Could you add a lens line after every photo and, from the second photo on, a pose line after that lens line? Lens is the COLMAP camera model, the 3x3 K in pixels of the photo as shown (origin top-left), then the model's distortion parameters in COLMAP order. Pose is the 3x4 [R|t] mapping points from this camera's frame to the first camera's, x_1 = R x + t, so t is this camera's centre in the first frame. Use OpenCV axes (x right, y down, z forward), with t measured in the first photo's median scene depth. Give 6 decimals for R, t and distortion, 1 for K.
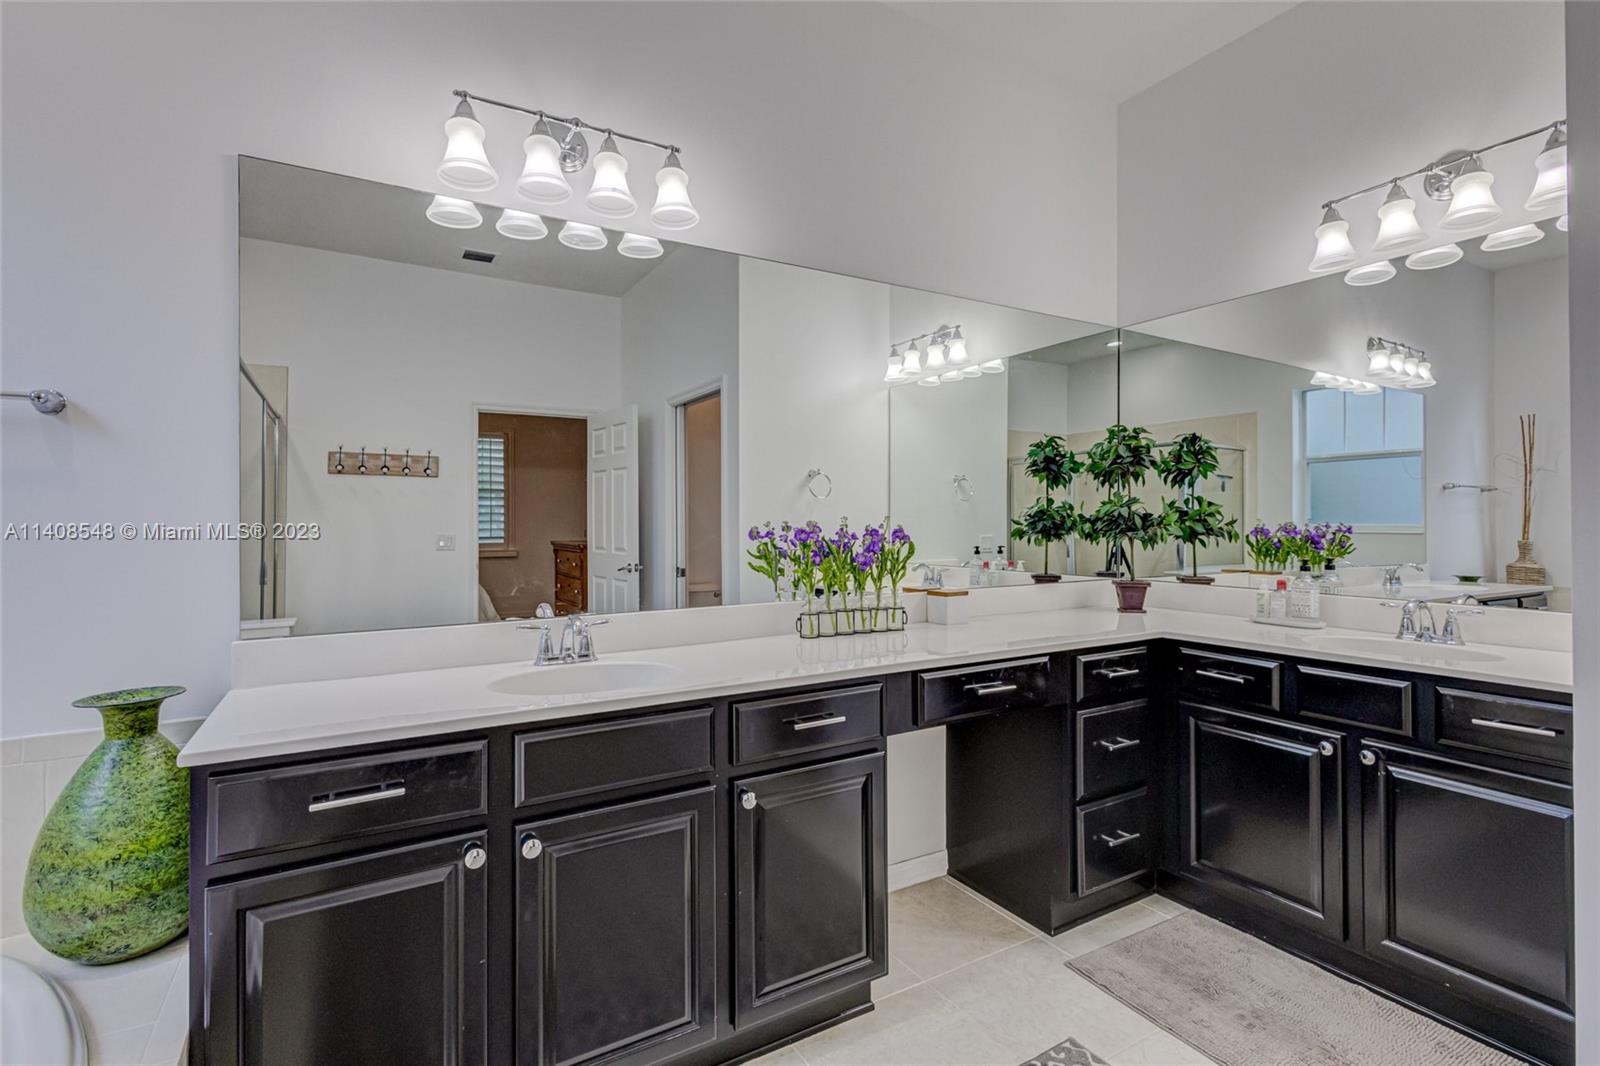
lens RADIAL K [[740.5, 0, 806.7], [0, 740.5, 537.2], [0, 0, 1]] dist [0.002678, 0.000177]
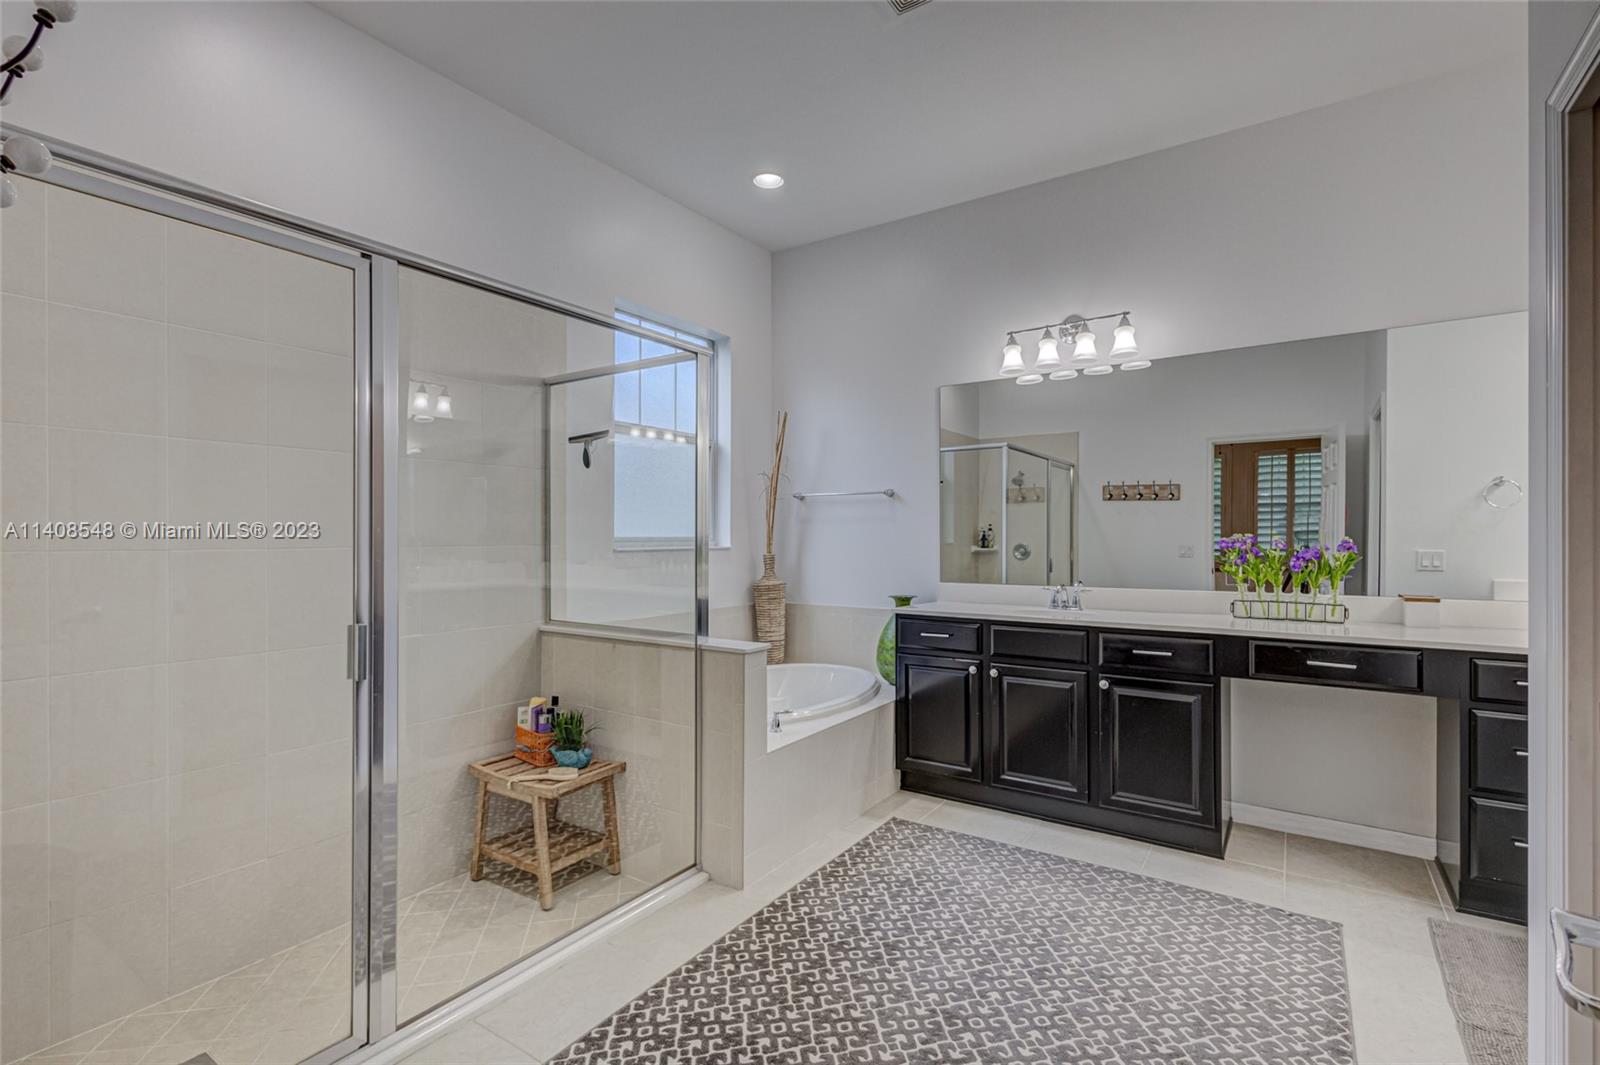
lens RADIAL K [[740.5, 0, 806.7], [0, 740.5, 536.7], [0, 0, 1]] dist [0.002678, 0.000177]
pose [[0.438039, 0.001380, -0.898955, 0.838717], [-0.017240, 0.999828, -0.006866, 0.007616], [0.898791, 0.018505, 0.437987, -0.318825]]
